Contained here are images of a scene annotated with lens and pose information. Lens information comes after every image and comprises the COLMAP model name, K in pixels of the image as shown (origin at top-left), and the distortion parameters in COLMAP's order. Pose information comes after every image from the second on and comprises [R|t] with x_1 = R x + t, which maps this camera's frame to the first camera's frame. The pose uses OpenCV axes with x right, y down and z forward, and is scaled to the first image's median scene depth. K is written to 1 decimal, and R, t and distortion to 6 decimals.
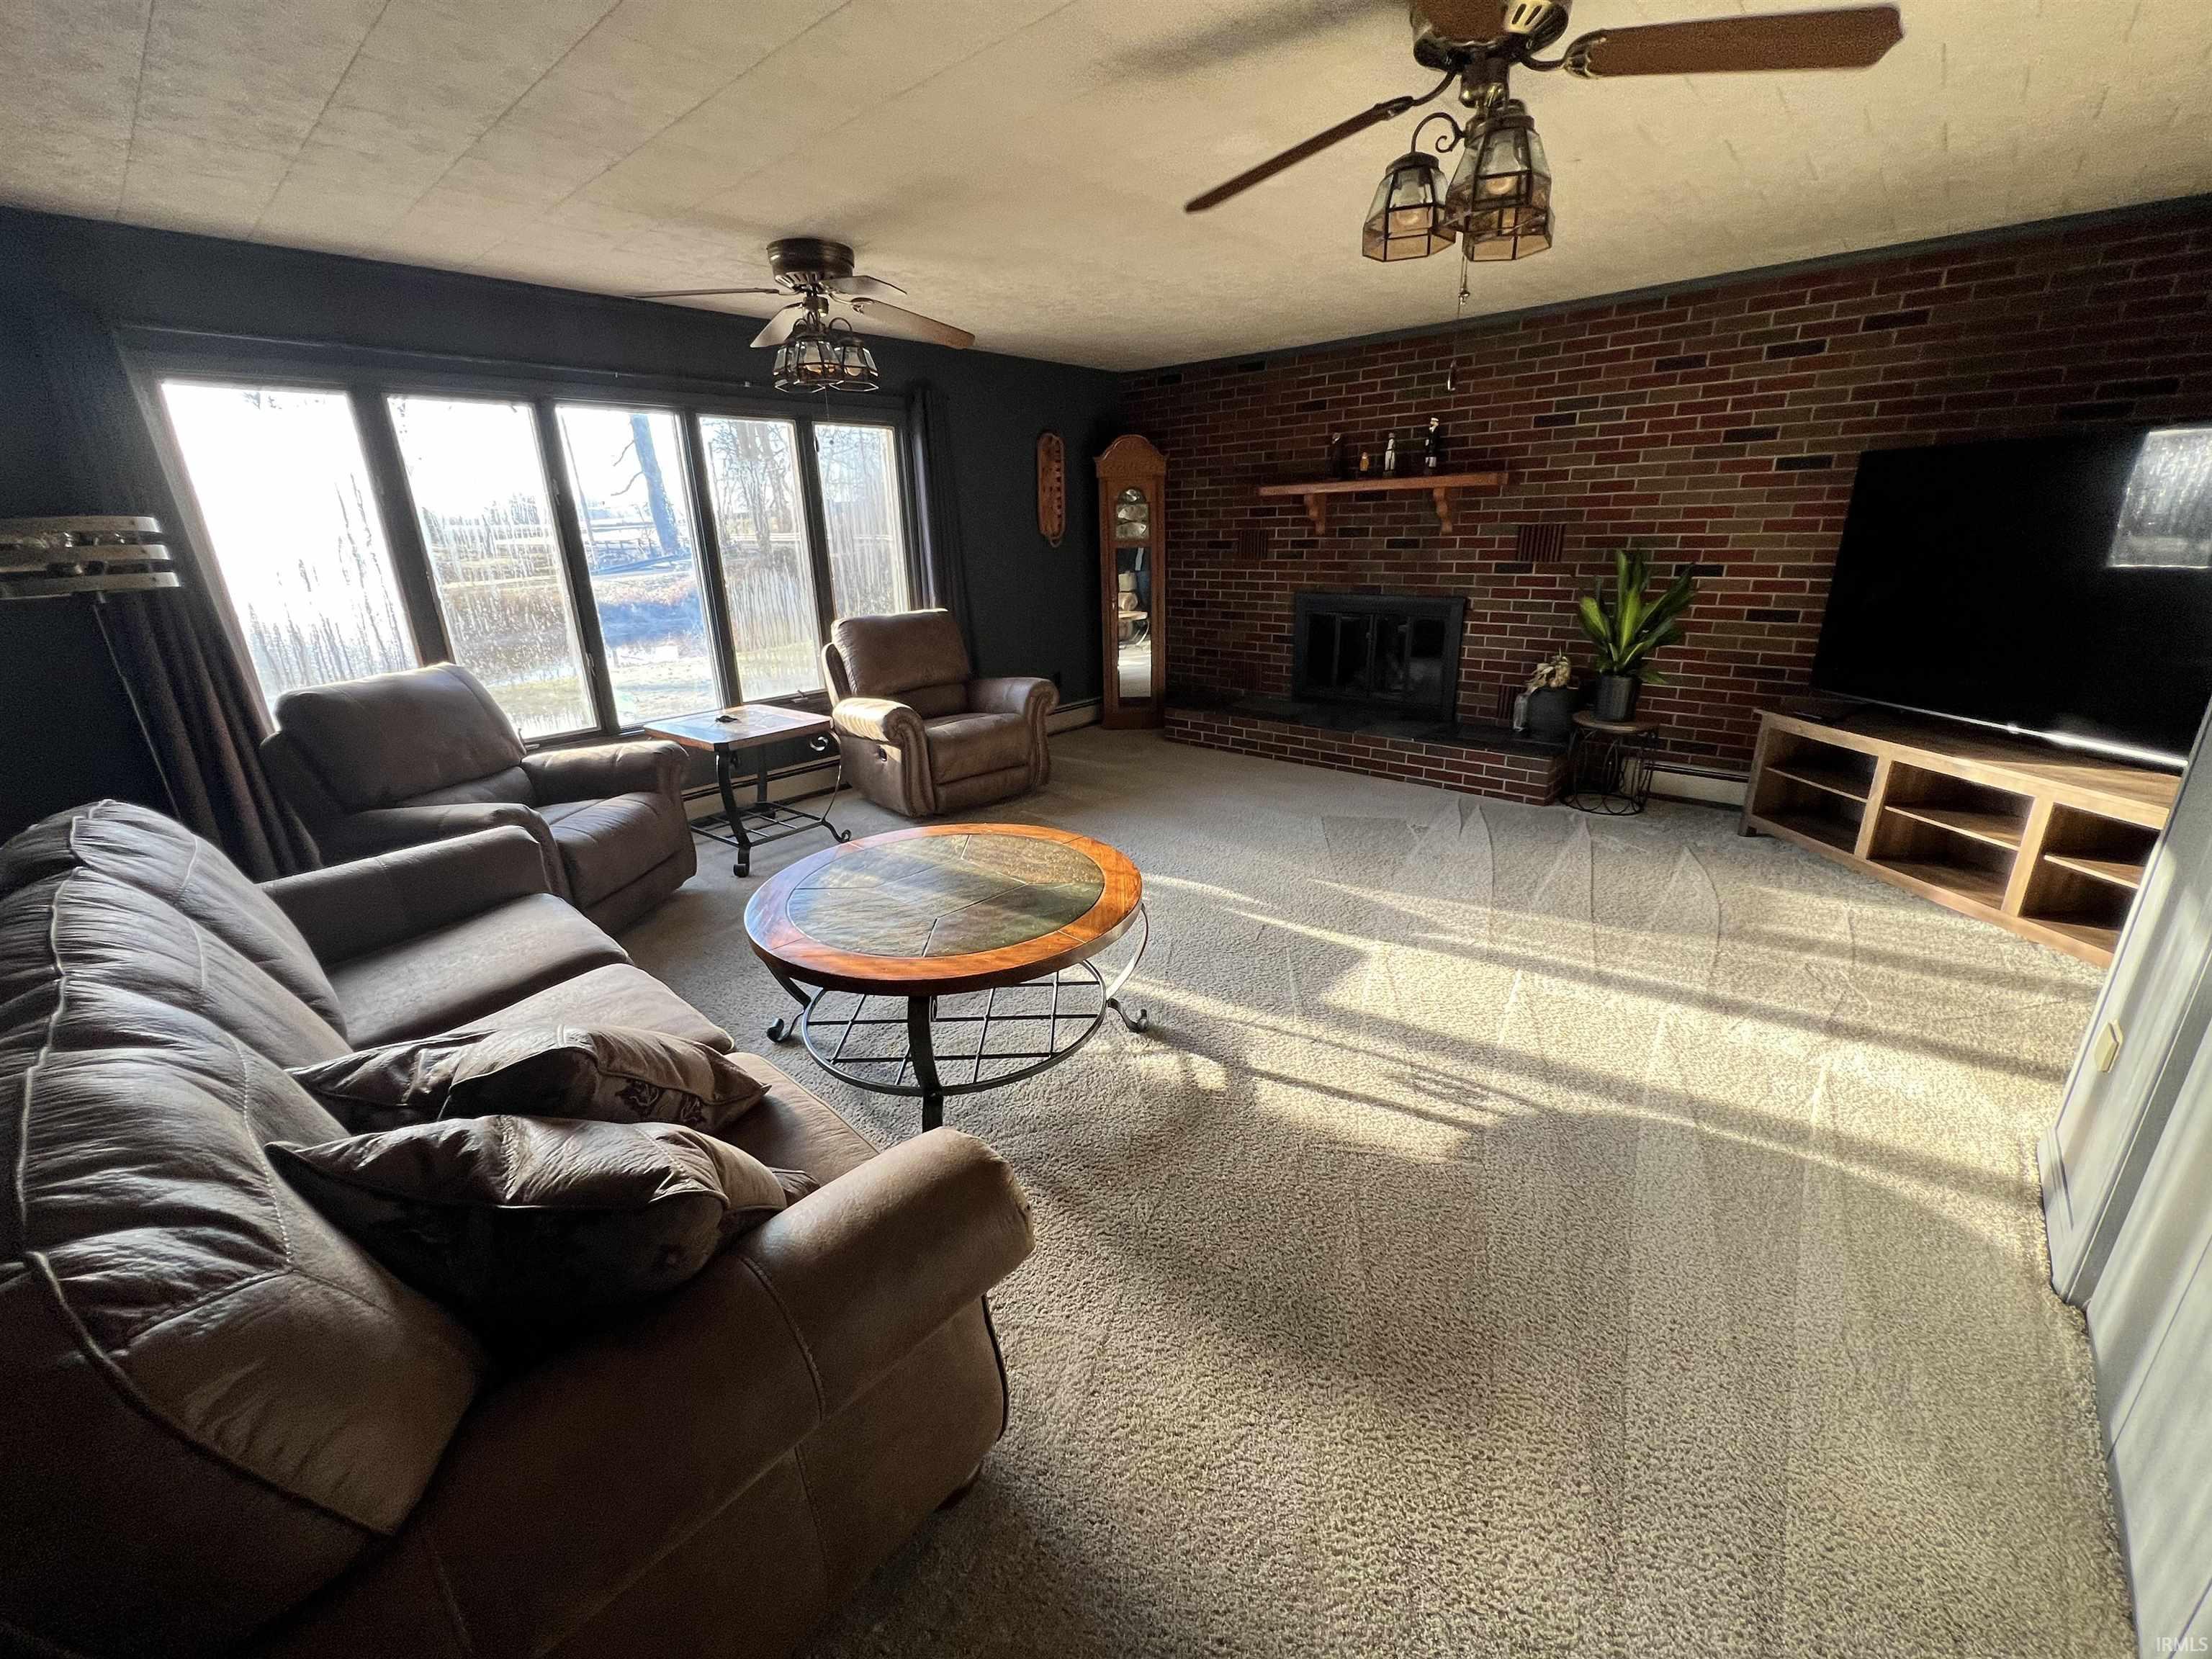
lens RADIAL K [[888.4, 0, 1082.9], [0, 888.4, 816.3], [0, 0, 1]] dist [0.000351, -0.000833]
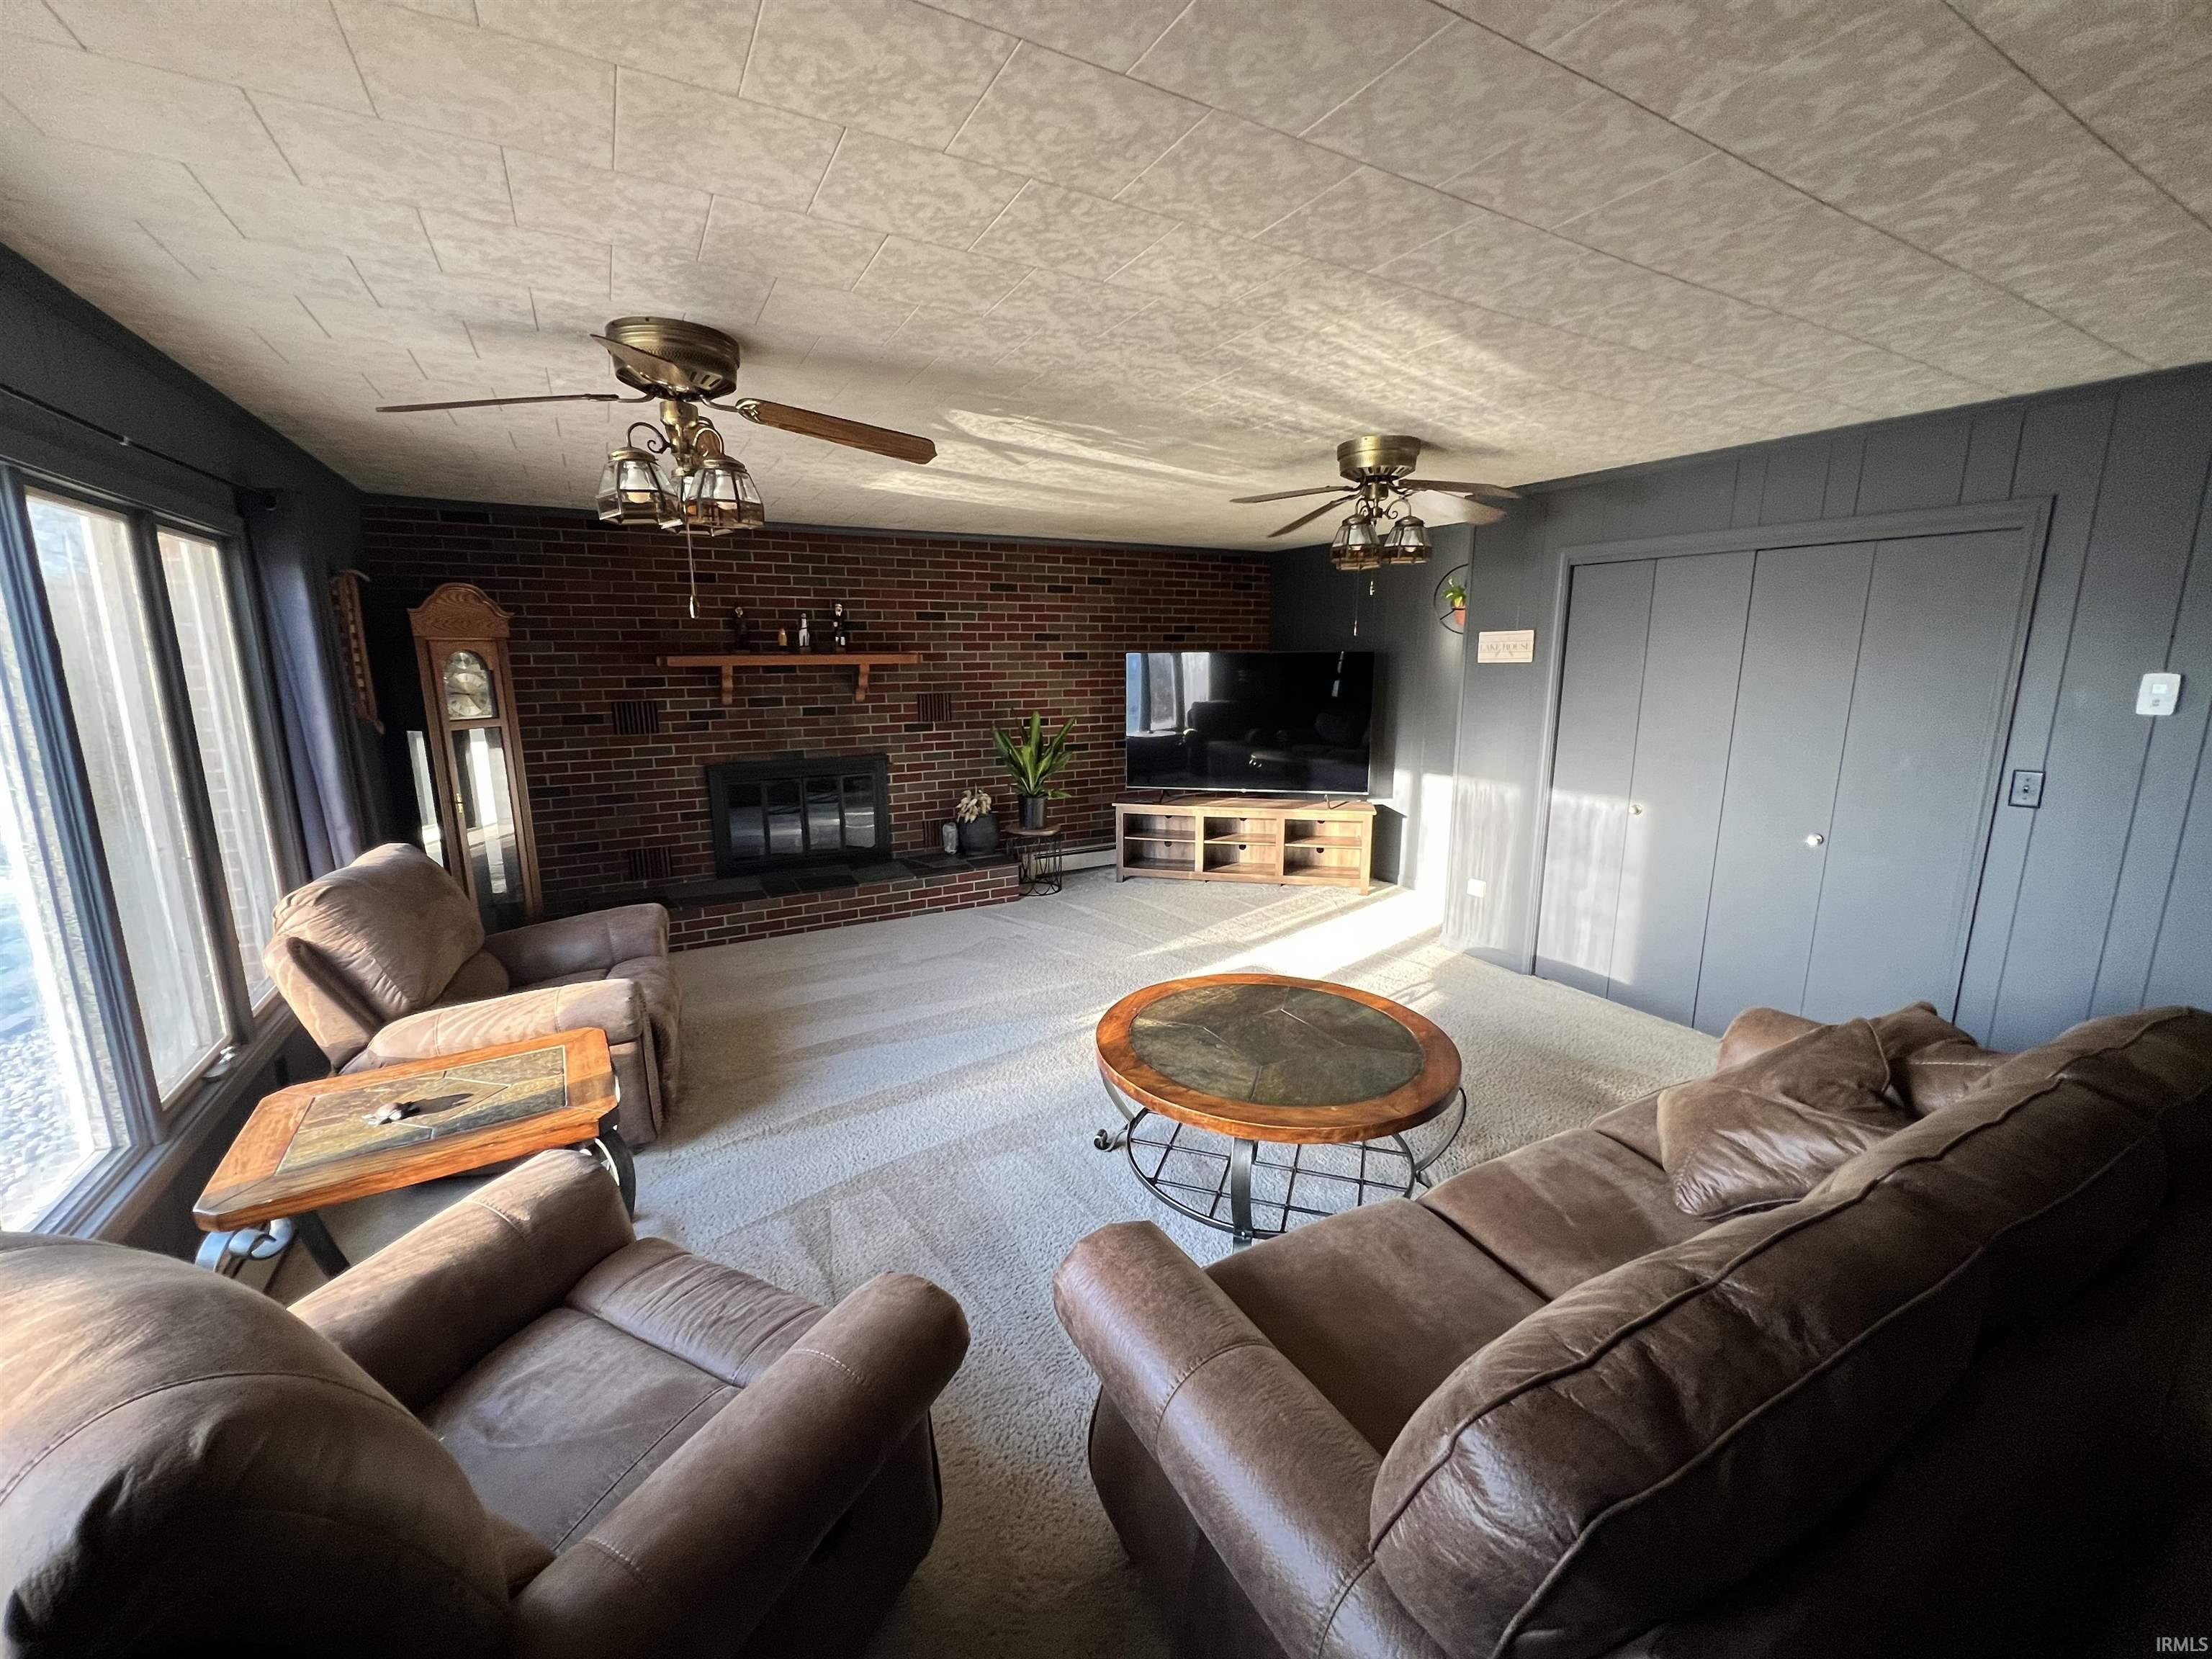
lens RADIAL K [[888.4, 0, 1089.9], [0, 888.4, 818.9], [0, 0, 1]] dist [0.000351, -0.000833]
pose [[0.323965, -0.149708, 0.934149, -0.801325], [0.295387, 0.954044, 0.050455, -0.198680], [-0.898773, 0.259590, 0.353298, 0.507709]]
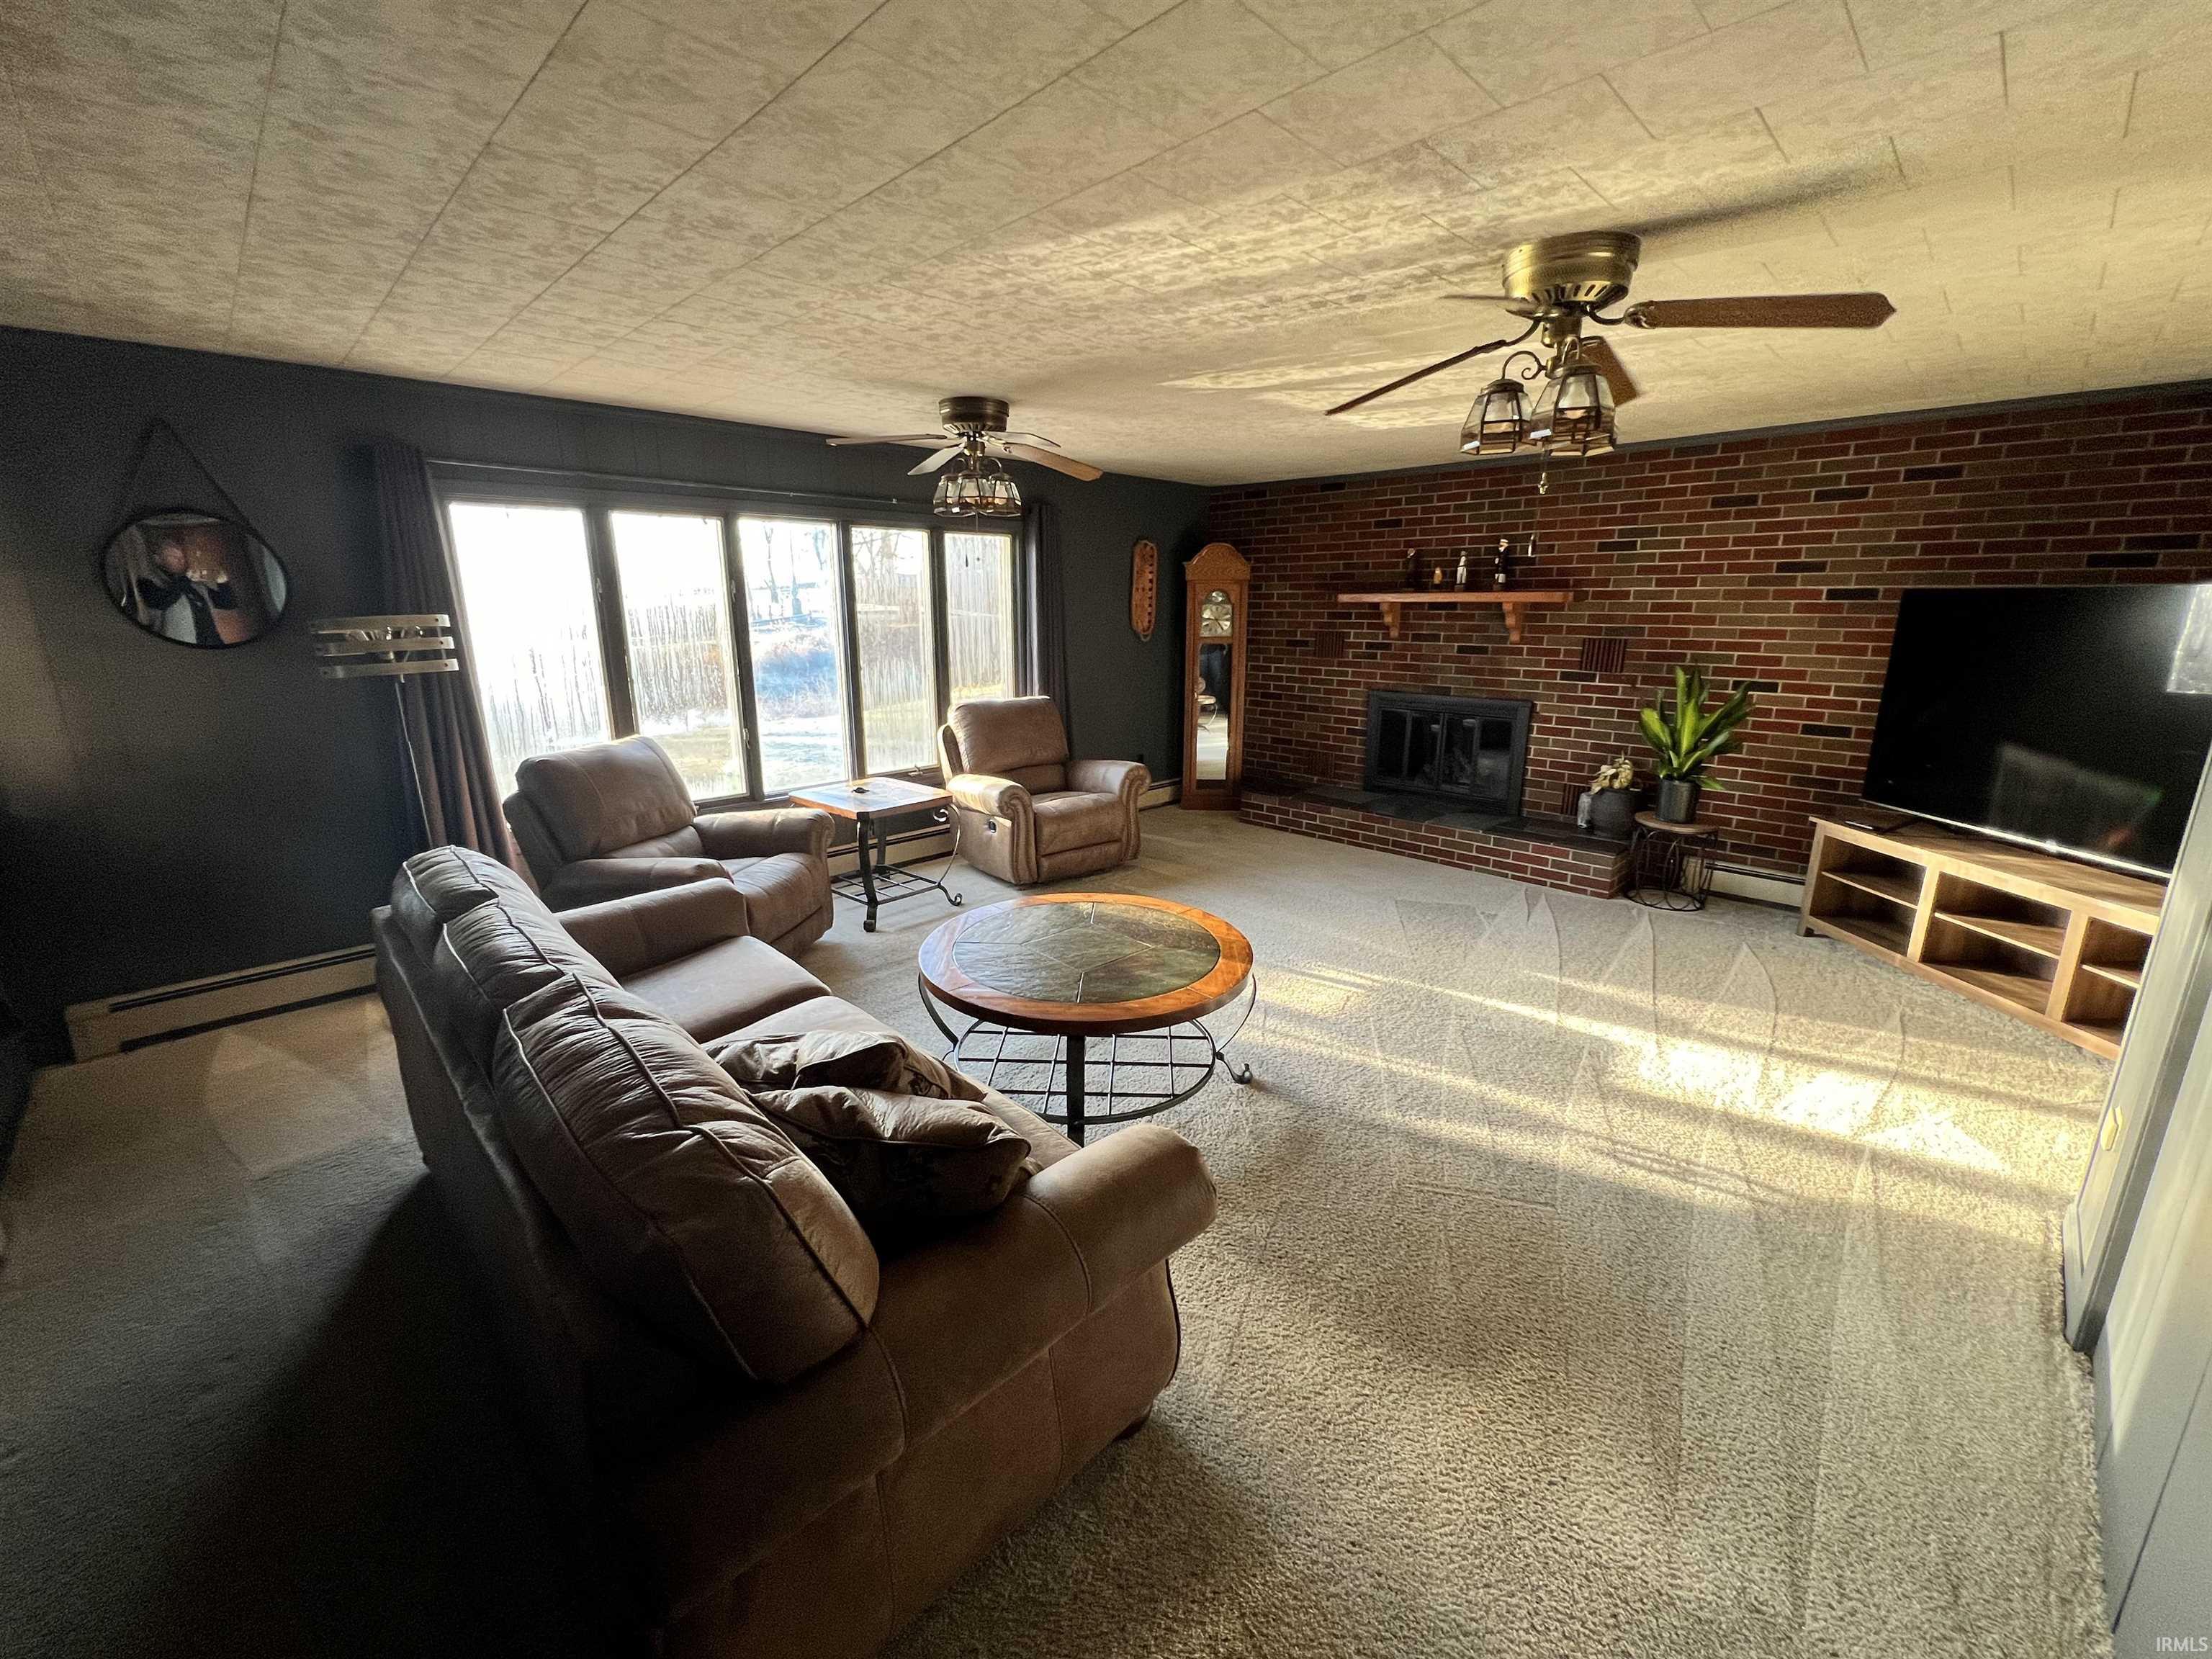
lens RADIAL K [[888.4, 0, 1088.7], [0, 888.4, 820.5], [0, 0, 1]] dist [0.000351, -0.000833]
pose [[0.998026, 0.038789, -0.049396, -0.062965], [-0.042467, 0.996224, -0.075727, 0.001823], [0.046272, 0.077676, 0.995904, -0.115479]]
